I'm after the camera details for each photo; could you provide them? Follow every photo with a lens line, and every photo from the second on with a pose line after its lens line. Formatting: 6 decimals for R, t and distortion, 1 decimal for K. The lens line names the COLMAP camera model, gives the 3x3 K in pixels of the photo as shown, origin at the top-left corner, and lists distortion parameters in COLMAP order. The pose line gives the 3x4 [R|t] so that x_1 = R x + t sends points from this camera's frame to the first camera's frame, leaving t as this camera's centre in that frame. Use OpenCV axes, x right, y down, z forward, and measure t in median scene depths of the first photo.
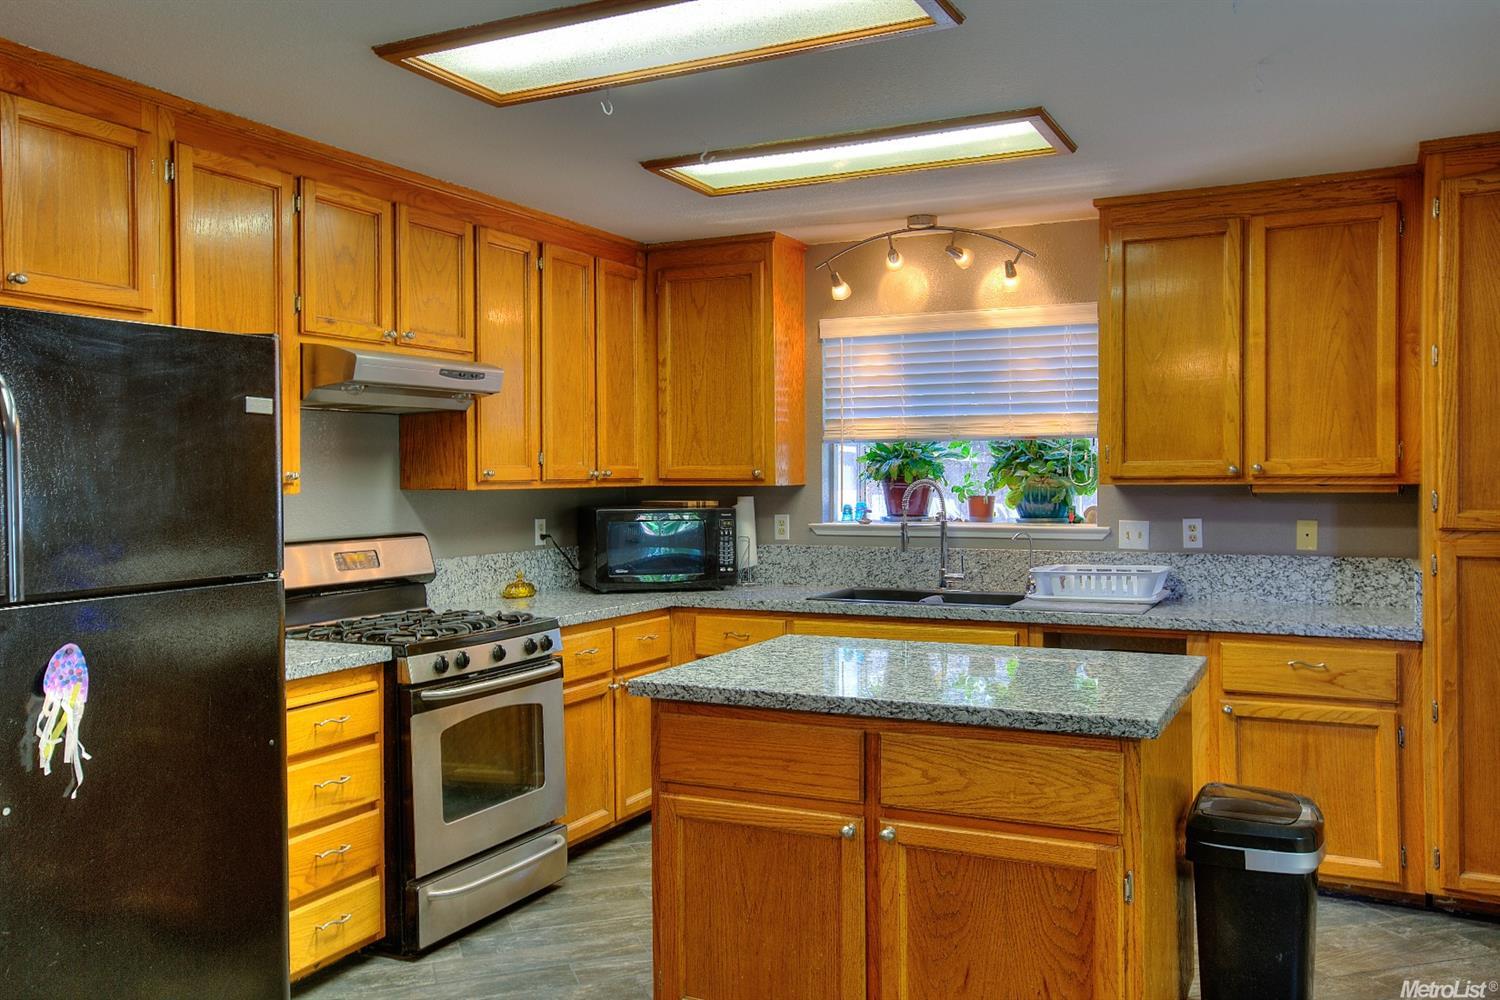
lens RADIAL K [[1235.1, 0, 721.6], [0, 1235.1, 496.6], [0, 0, 1]] dist [-0.026843, 0.121187]
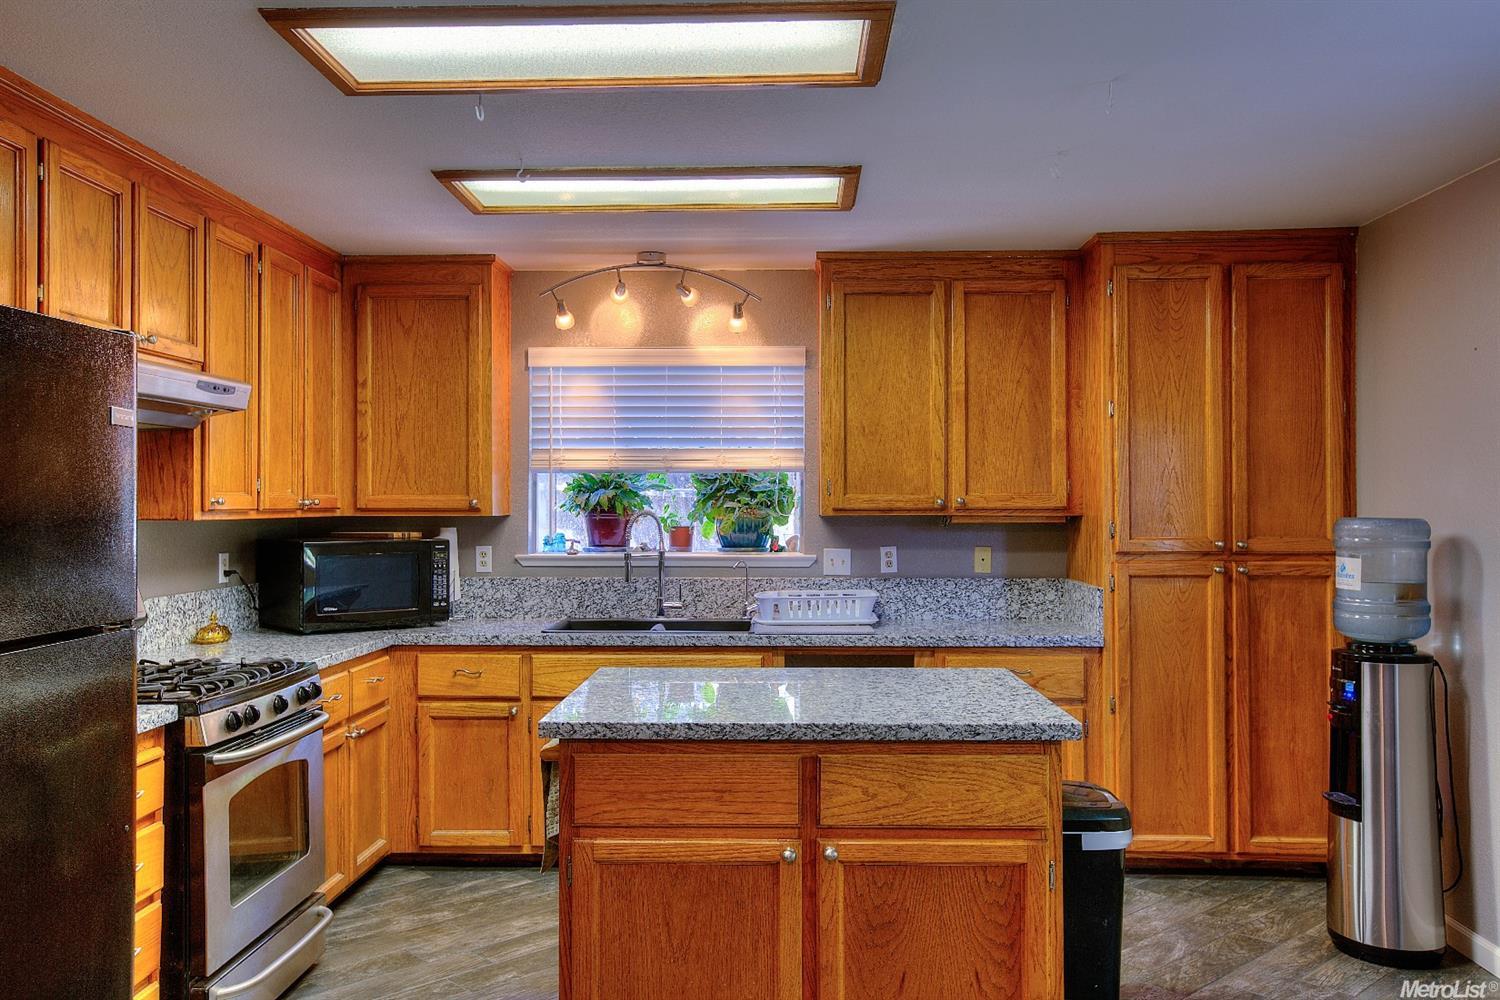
lens RADIAL K [[1235.1, 0, 721.6], [0, 1235.1, 496.6], [0, 0, 1]] dist [-0.026843, 0.121187]
pose [[0.912056, 0.008094, 0.409986, -0.225945], [0.002276, 0.999690, -0.024801, 0.000357], [-0.410060, 0.023553, 0.911754, 0.054361]]
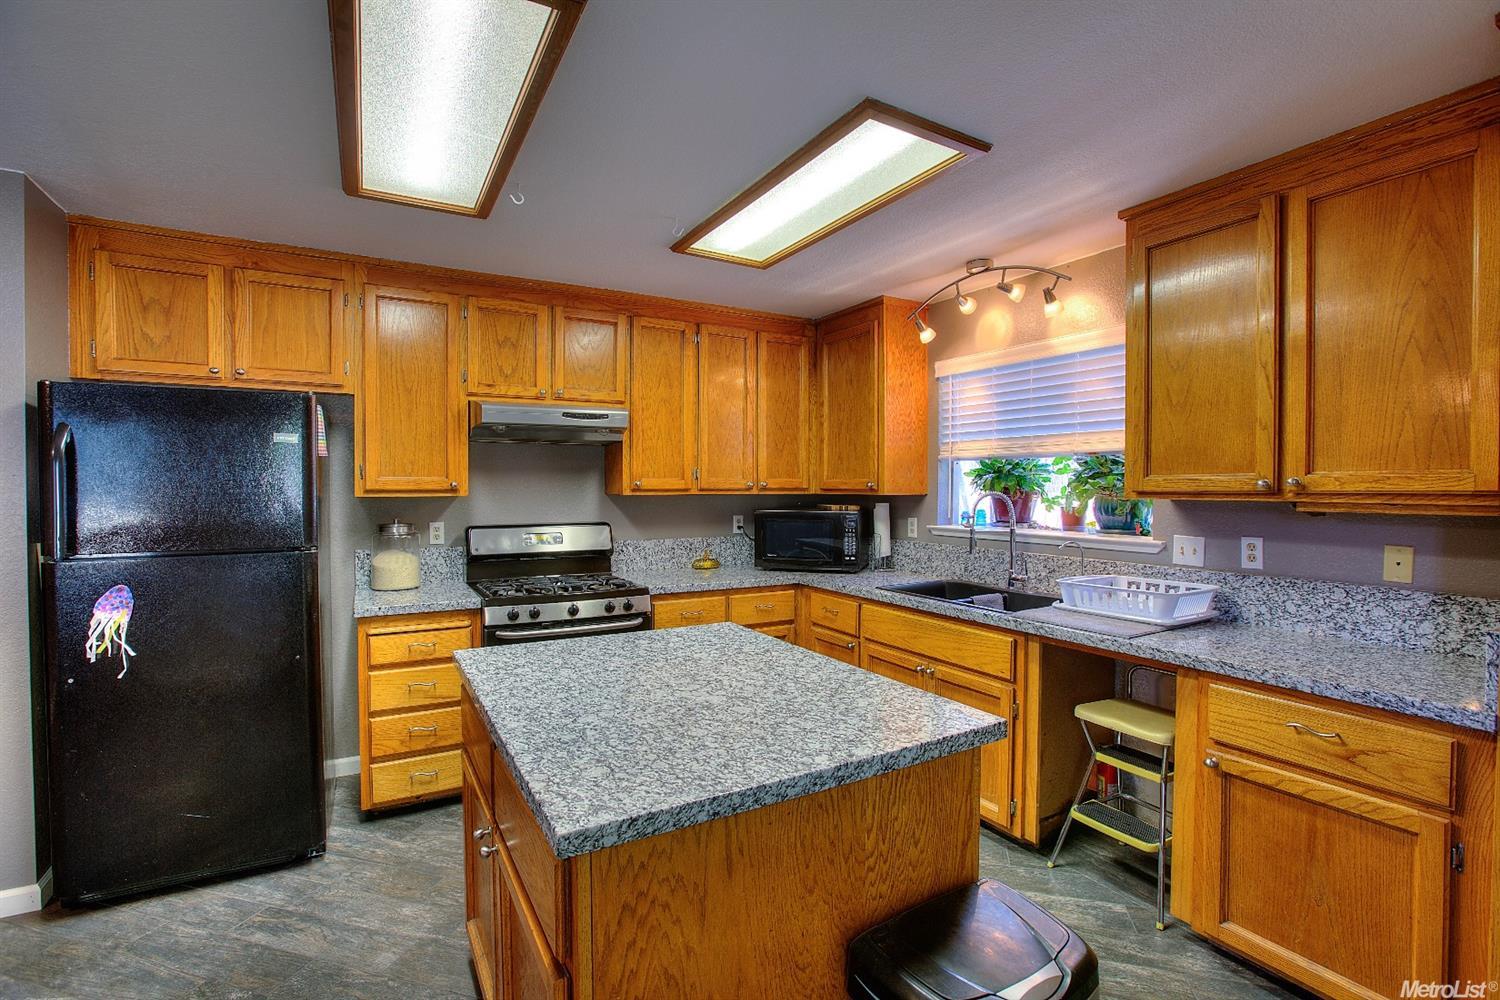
lens RADIAL K [[672.6, 0, 734.5], [0, 672.6, 499.2], [0, 0, 1]] dist [-0.050581, 0.016034]
pose [[0.835028, 0.017963, -0.549913, 0.352710], [-0.016536, 0.999835, 0.007551, -0.008586], [0.549958, 0.002787, 0.835187, 0.403992]]
